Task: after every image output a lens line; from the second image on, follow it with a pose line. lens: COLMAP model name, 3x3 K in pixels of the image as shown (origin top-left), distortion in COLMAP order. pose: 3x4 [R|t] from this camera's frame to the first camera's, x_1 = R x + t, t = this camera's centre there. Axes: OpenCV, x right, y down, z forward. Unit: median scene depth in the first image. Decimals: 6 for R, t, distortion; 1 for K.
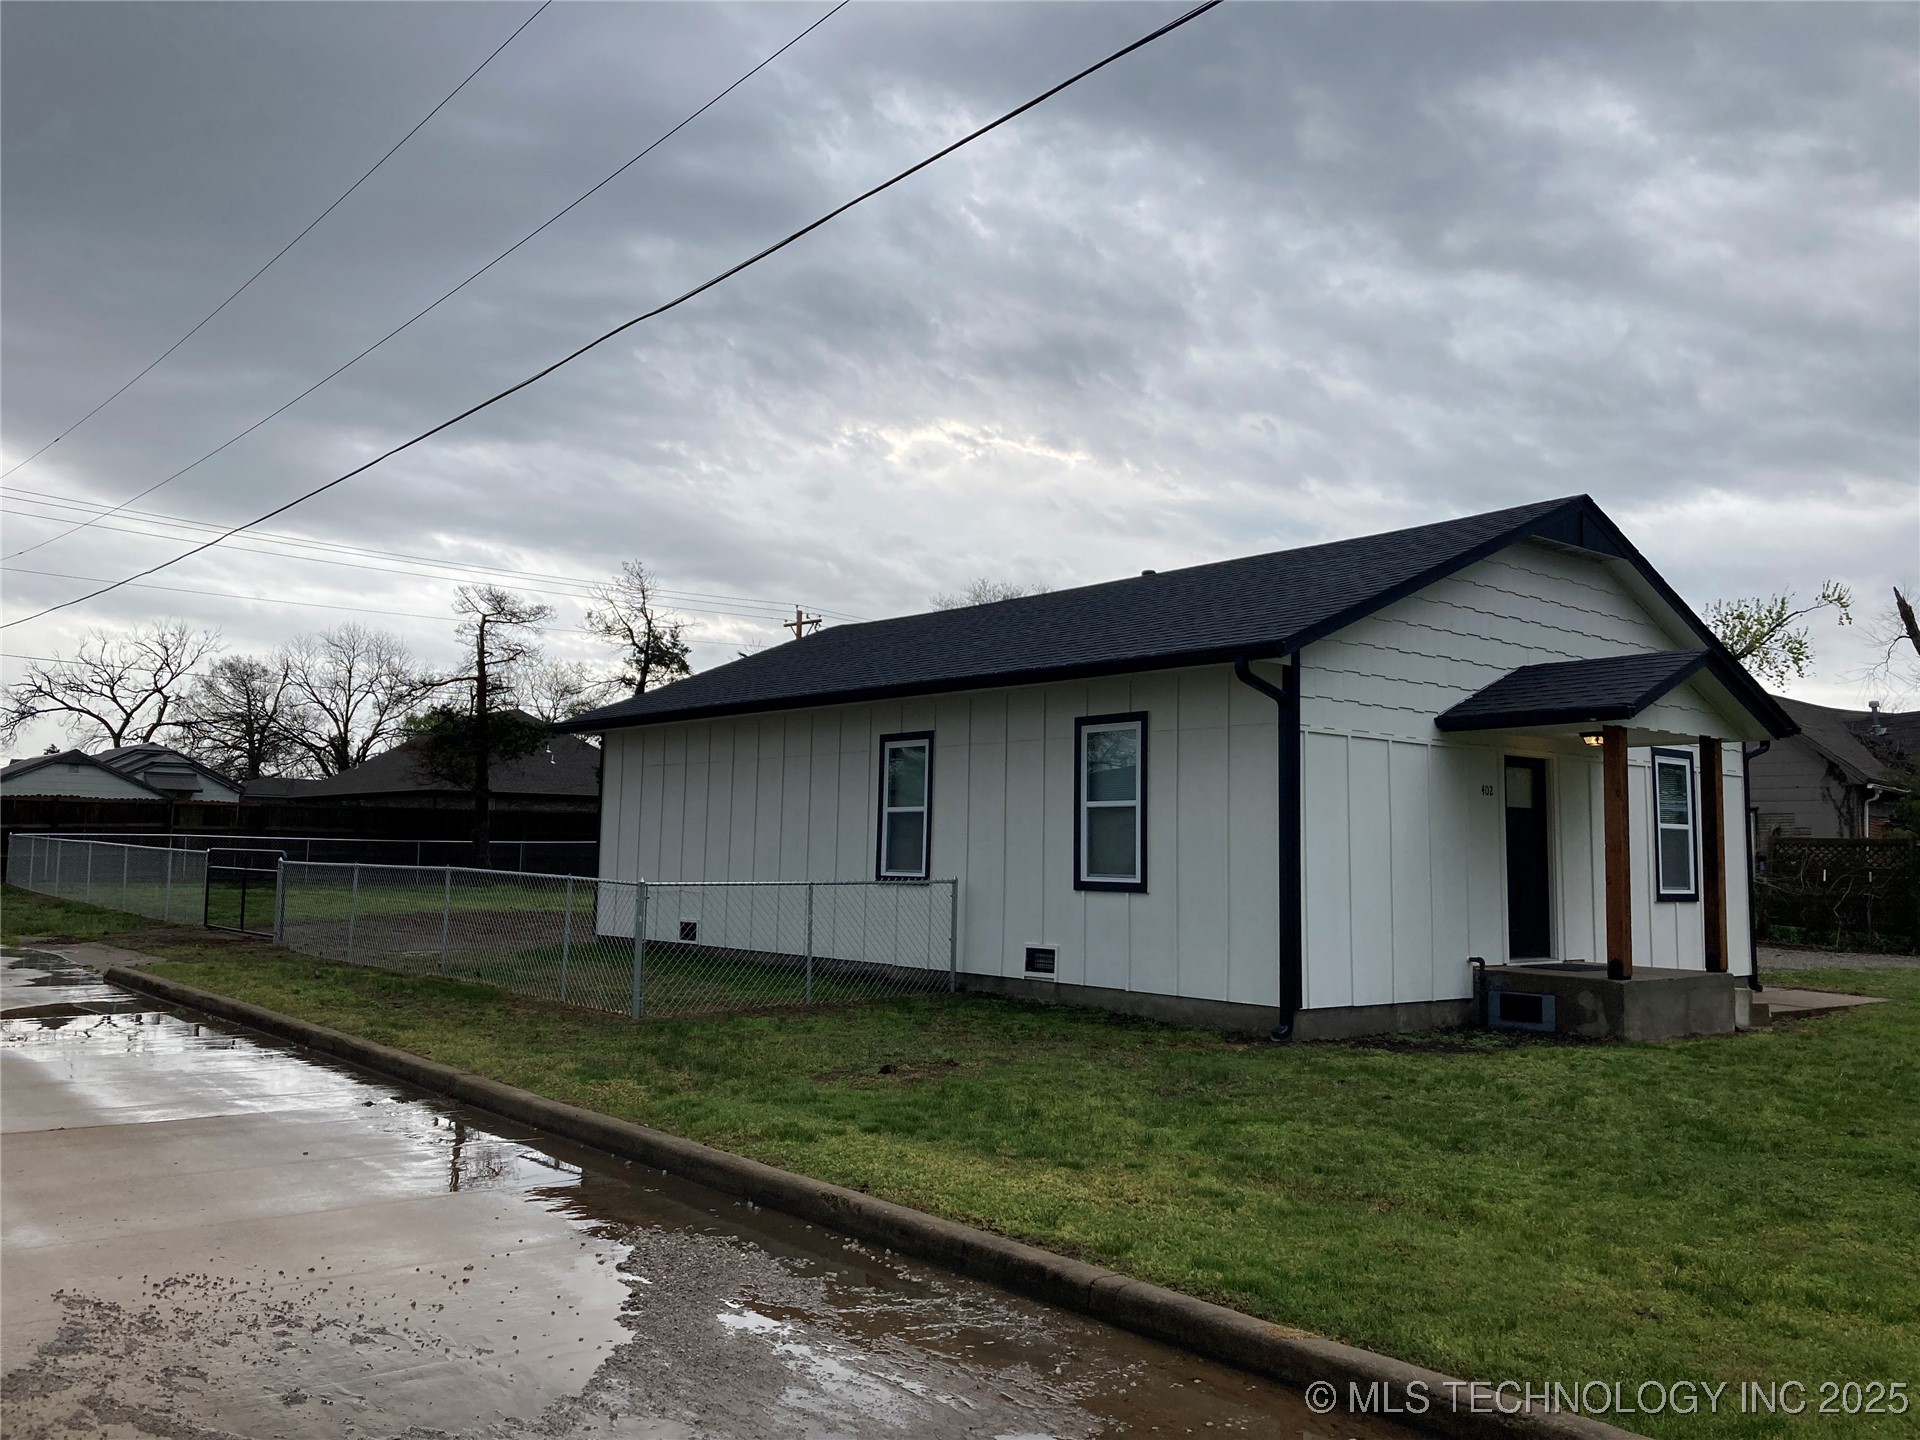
lens RADIAL K [[1575.3, 0, 964.4], [0, 1575.3, 702.6], [0, 0, 1]] dist [0.034444, -0.017999]
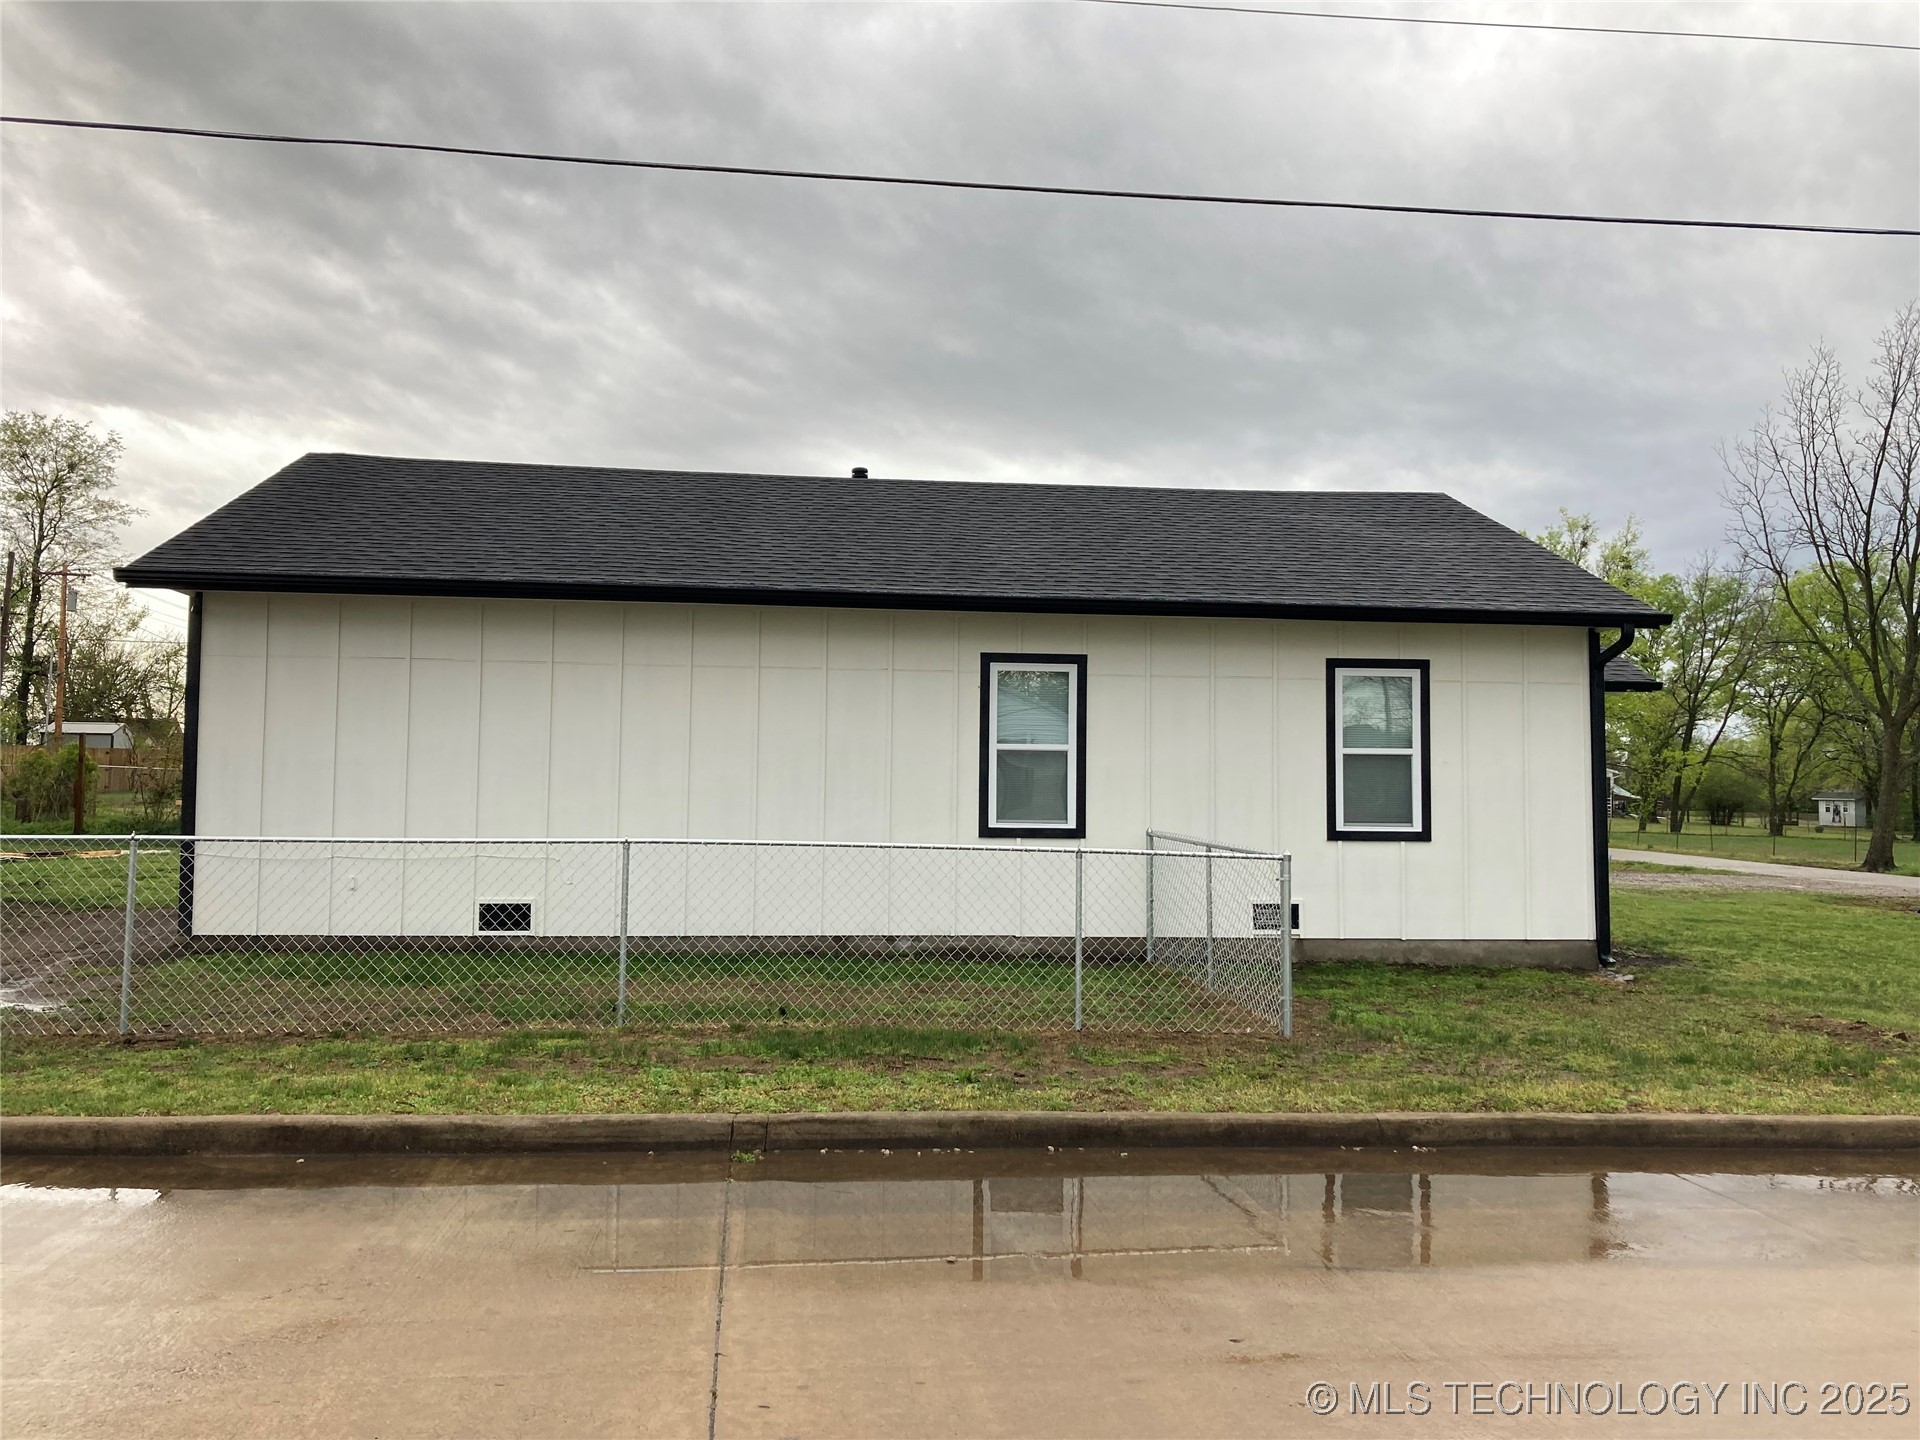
lens RADIAL K [[1575.3, 0, 964.4], [0, 1575.3, 702.6], [0, 0, 1]] dist [0.034444, -0.017999]
pose [[0.560586, 0.030927, 0.827518, -0.759127], [-0.083882, 0.996283, 0.019590, 0.032247], [-0.823837, -0.080395, 0.561097, 0.584847]]
